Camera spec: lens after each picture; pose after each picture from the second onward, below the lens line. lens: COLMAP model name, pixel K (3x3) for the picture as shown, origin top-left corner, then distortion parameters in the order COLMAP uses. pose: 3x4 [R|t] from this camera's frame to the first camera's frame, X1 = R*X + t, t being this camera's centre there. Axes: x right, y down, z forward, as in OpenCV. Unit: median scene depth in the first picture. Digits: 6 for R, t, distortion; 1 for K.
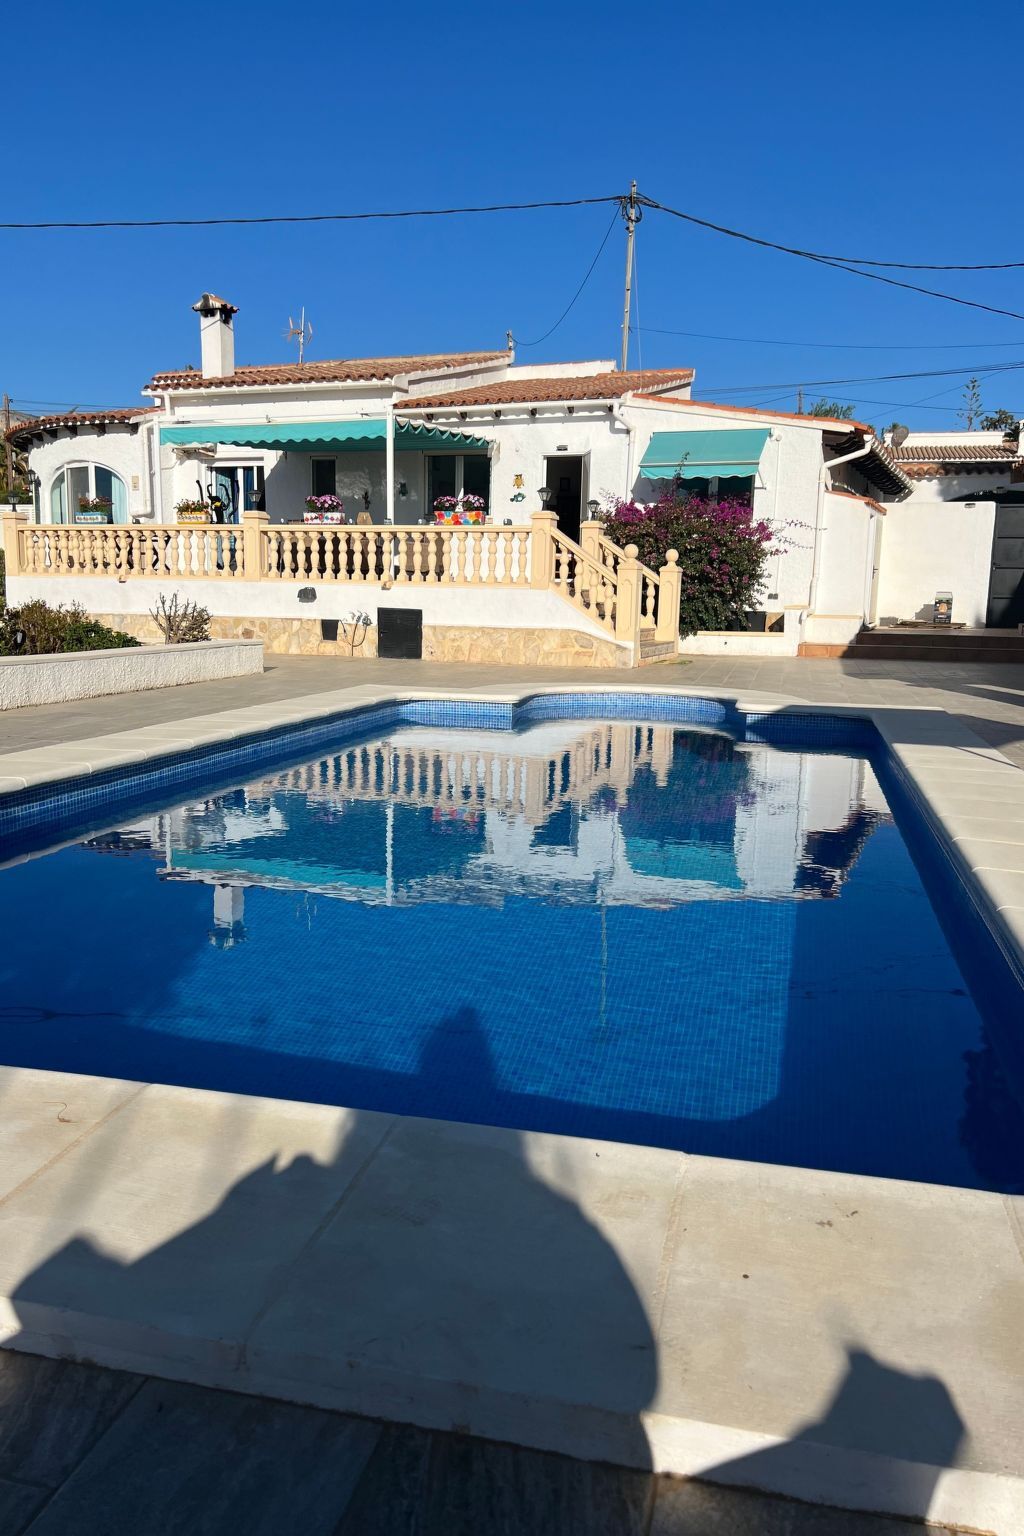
lens RADIAL K [[1156.9, 0, 510.5], [0, 1156.9, 775.5], [0, 0, 1]] dist [0.159954, -0.406244]
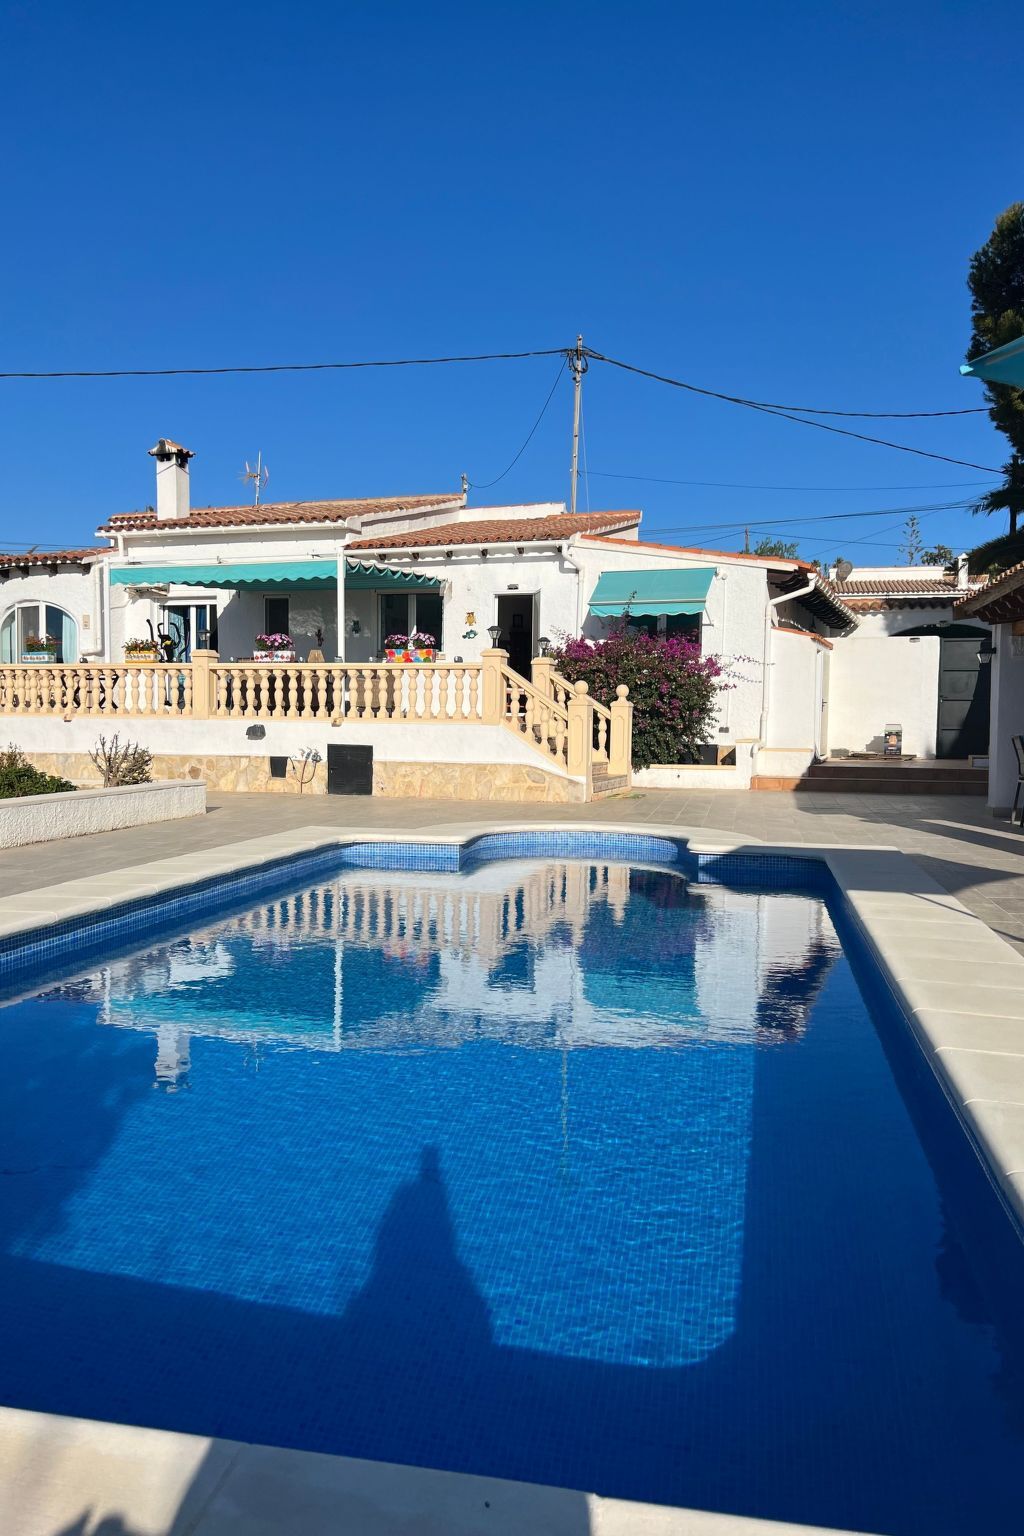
lens RADIAL K [[1156.9, 0, 510.5], [0, 1156.9, 775.5], [0, 0, 1]] dist [0.159954, -0.406244]
pose [[0.999392, -0.009457, 0.033553, 0.007146], [0.013044, 0.994024, -0.108376, -0.008275], [-0.032327, 0.108747, 0.993544, 0.015723]]
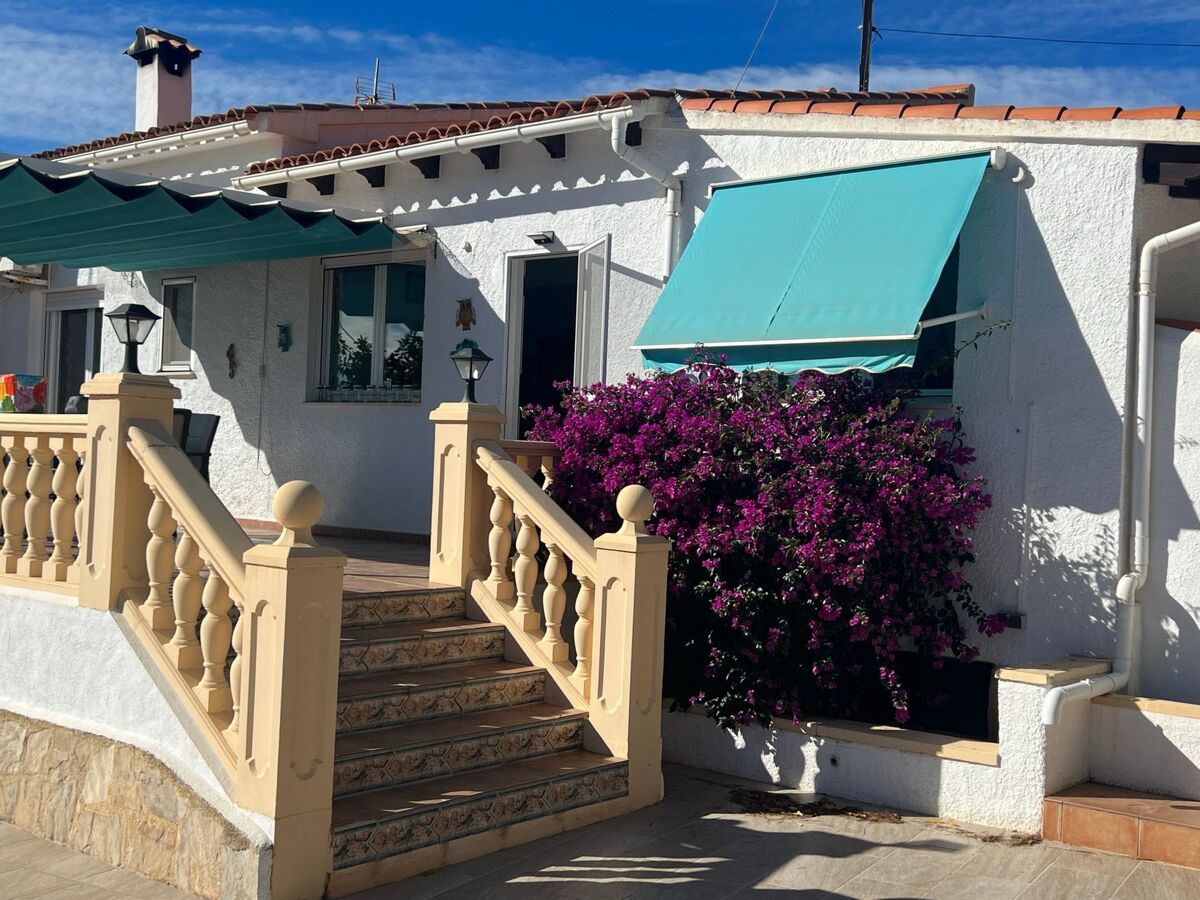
lens RADIAL K [[1386.6, 0, 612.6], [0, 1386.6, 457.0], [0, 0, 1]] dist [0.180685, -0.497777]
pose [[0.952502, 0.014025, -0.304209, 0.244207], [-0.066627, 0.984335, -0.163233, -0.128868], [0.297154, 0.175749, 0.938516, 0.585655]]
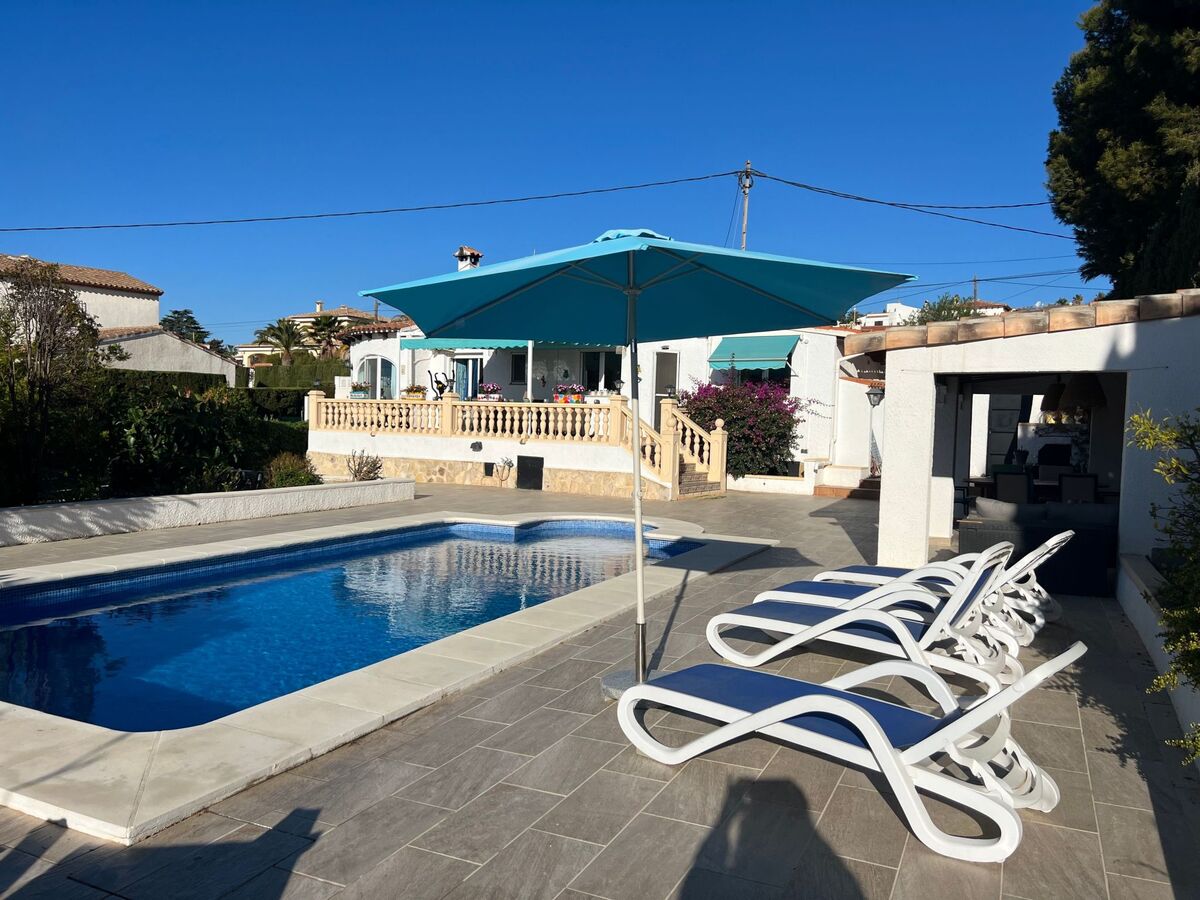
lens RADIAL K [[899.7, 0, 593.8], [0, 899.7, 454.9], [0, 0, 1]] dist [0.161382, -0.270464]
pose [[0.978566, 0.016473, -0.205271, 0.206140], [-0.041476, 0.992134, -0.118108, -0.010615], [0.201711, 0.124090, 0.971553, -0.106926]]
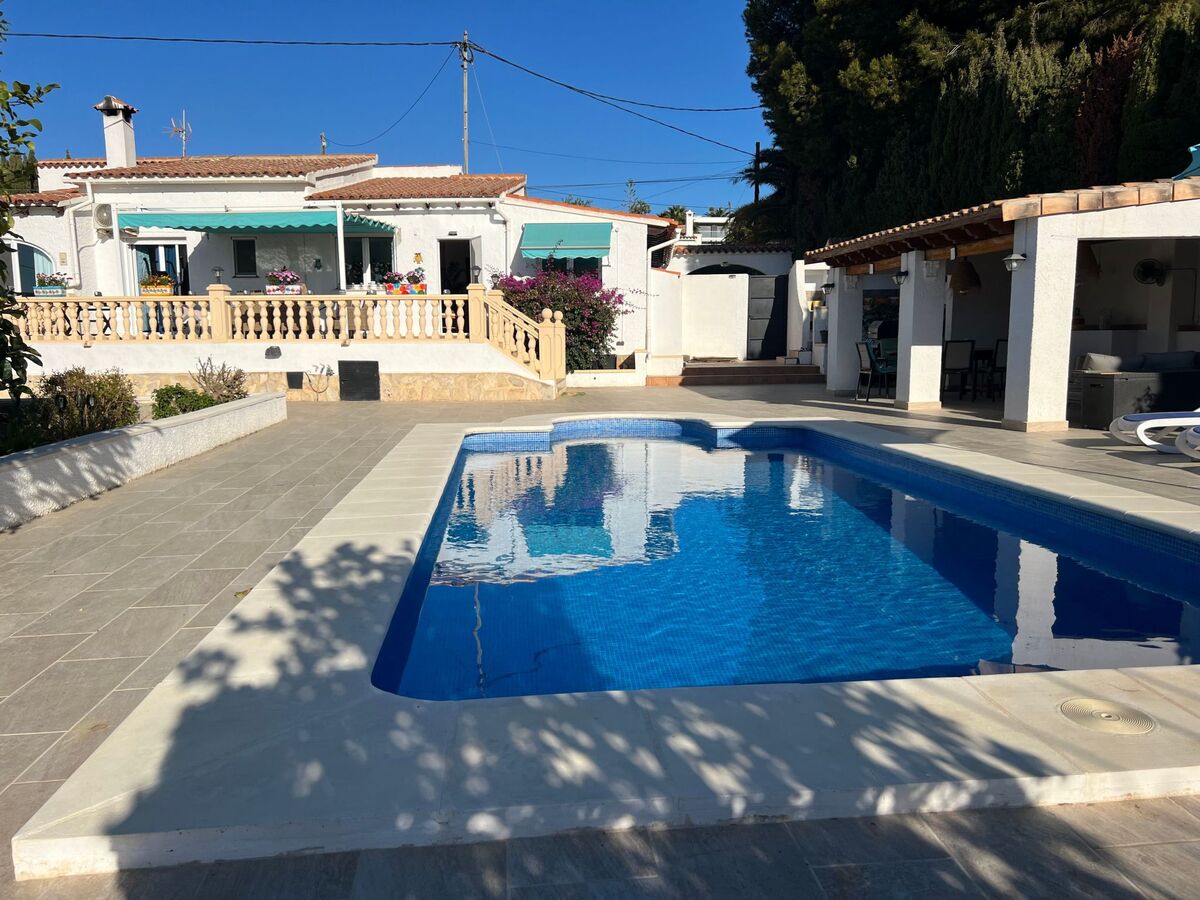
lens RADIAL K [[913.3, 0, 592.2], [0, 913.3, 452.8], [0, 0, 1]] dist [0.061783, -0.073235]
pose [[0.943680, -0.067684, 0.323861, -0.169025], [0.077085, 0.996892, -0.016273, -0.009784], [-0.321753, 0.040321, 0.945965, -0.003926]]
